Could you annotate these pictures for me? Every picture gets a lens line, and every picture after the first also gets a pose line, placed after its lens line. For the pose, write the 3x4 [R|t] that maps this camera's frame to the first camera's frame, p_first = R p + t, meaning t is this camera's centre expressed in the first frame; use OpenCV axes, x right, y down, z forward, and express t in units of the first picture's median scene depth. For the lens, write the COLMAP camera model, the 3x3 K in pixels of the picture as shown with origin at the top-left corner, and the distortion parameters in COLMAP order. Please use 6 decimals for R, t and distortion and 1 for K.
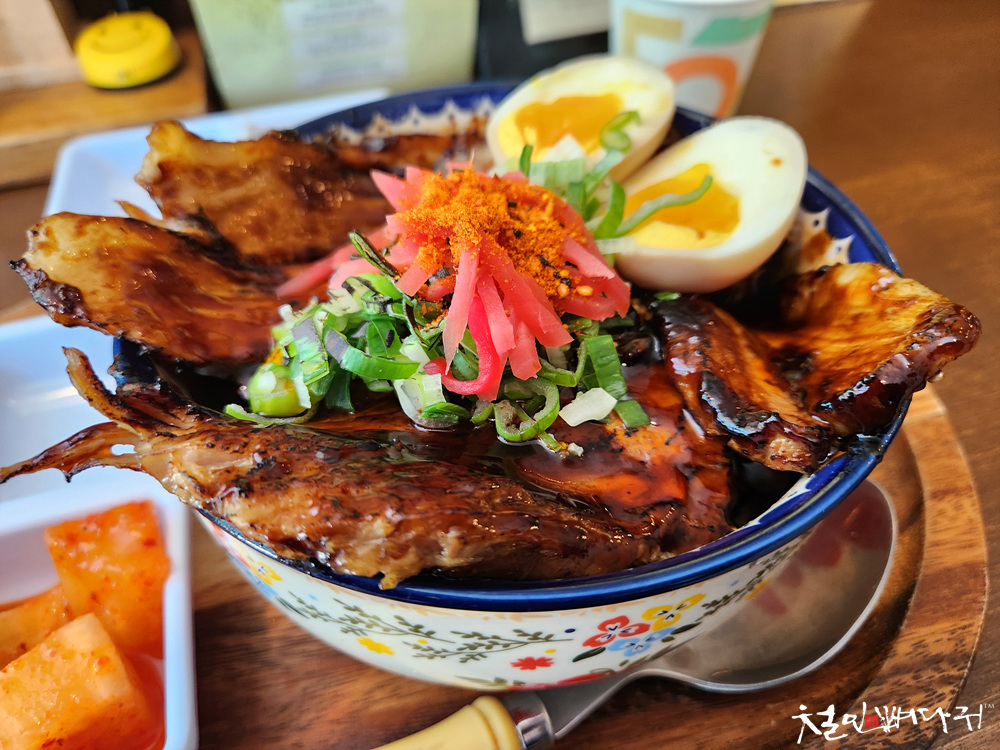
lens RADIAL K [[700.4, 0, 500.0], [0, 700.4, 375.0], [0, 0, 1]] dist [-0.003550, -0.032137]
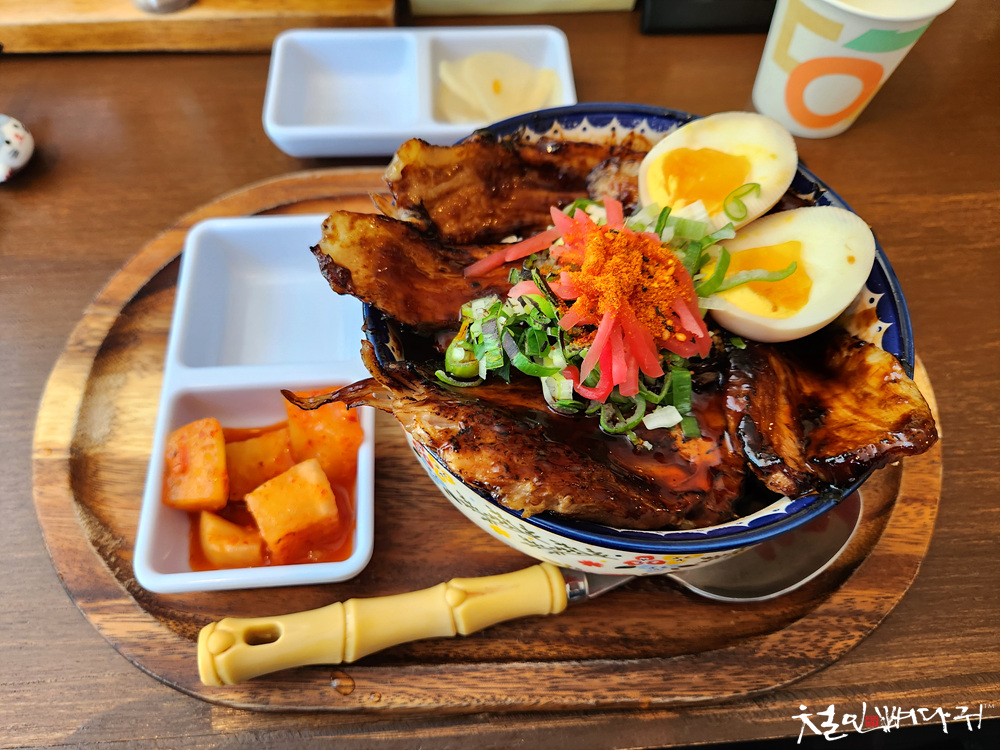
lens RADIAL K [[683.1, 0, 500.0], [0, 683.1, 375.0], [0, 0, 1]] dist [0.021593, -0.043769]
pose [[0.973542, 0.217609, -0.069736, -0.127149], [-0.194377, 0.949070, 0.247958, -0.324259], [0.120142, -0.227842, 0.966258, -0.430143]]
